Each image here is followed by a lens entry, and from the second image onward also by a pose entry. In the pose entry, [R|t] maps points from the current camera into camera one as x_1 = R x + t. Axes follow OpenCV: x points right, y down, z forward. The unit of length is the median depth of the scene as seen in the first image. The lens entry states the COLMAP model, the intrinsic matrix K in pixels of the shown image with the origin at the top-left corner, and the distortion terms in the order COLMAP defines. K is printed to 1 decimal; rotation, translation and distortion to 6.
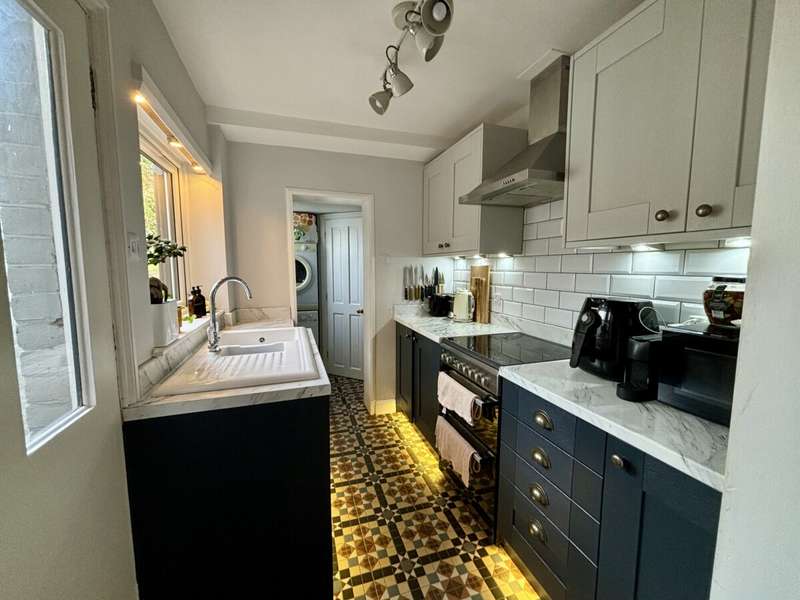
lens RADIAL K [[321.4, 0, 397.8], [0, 321.4, 298.4], [0, 0, 1]] dist [-0.000912, -0.000212]
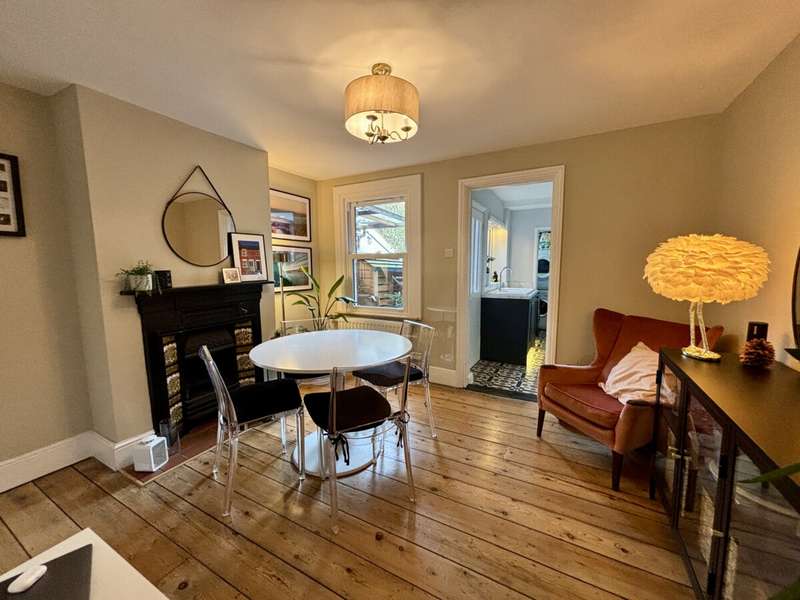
lens RADIAL K [[321.4, 0, 396.5], [0, 321.4, 300.5], [0, 0, 1]] dist [-0.000912, -0.000212]
pose [[0.674394, 0.073821, -0.734672, 0.710406], [-0.068945, 0.996938, 0.036886, 0.143005], [0.735145, 0.025776, 0.677419, -1.250743]]
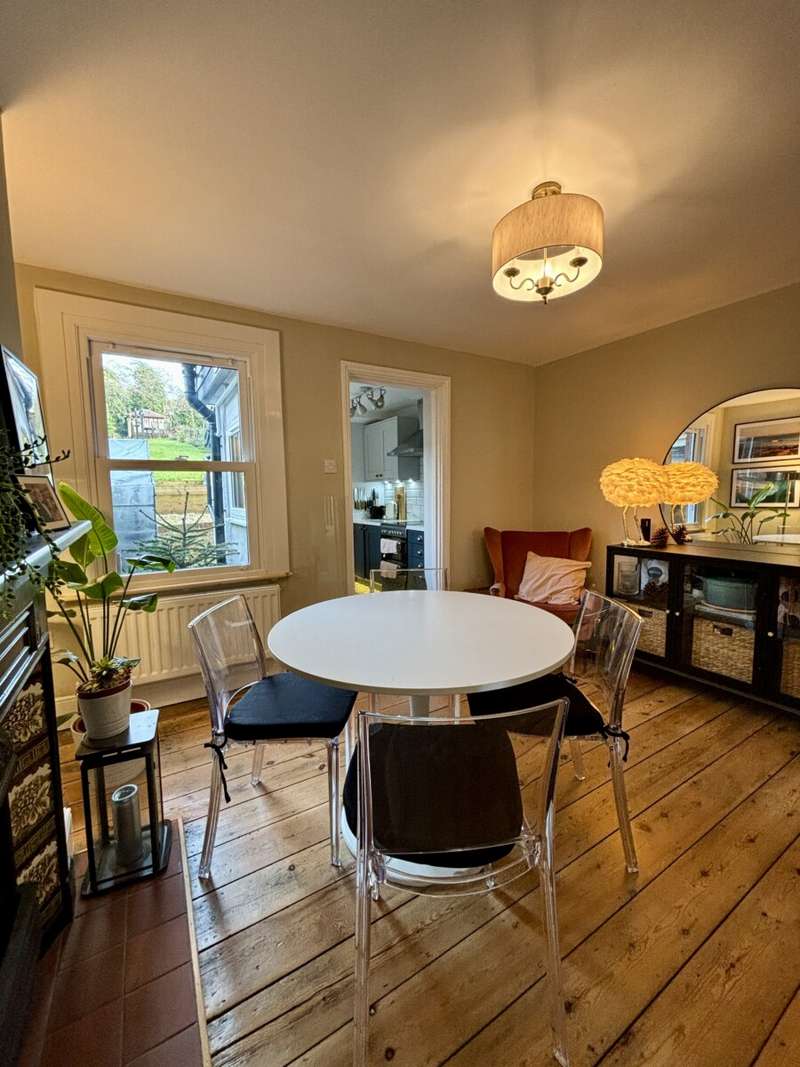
lens RADIAL K [[428.6, 0, 401.2], [0, 428.6, 534.3], [0, 0, 1]] dist [-0.000912, -0.000212]
pose [[0.974075, -0.036984, 0.223181, -0.292218], [0.039016, 0.999228, -0.004703, 0.184025], [-0.222835, 0.013288, 0.974766, -1.396665]]
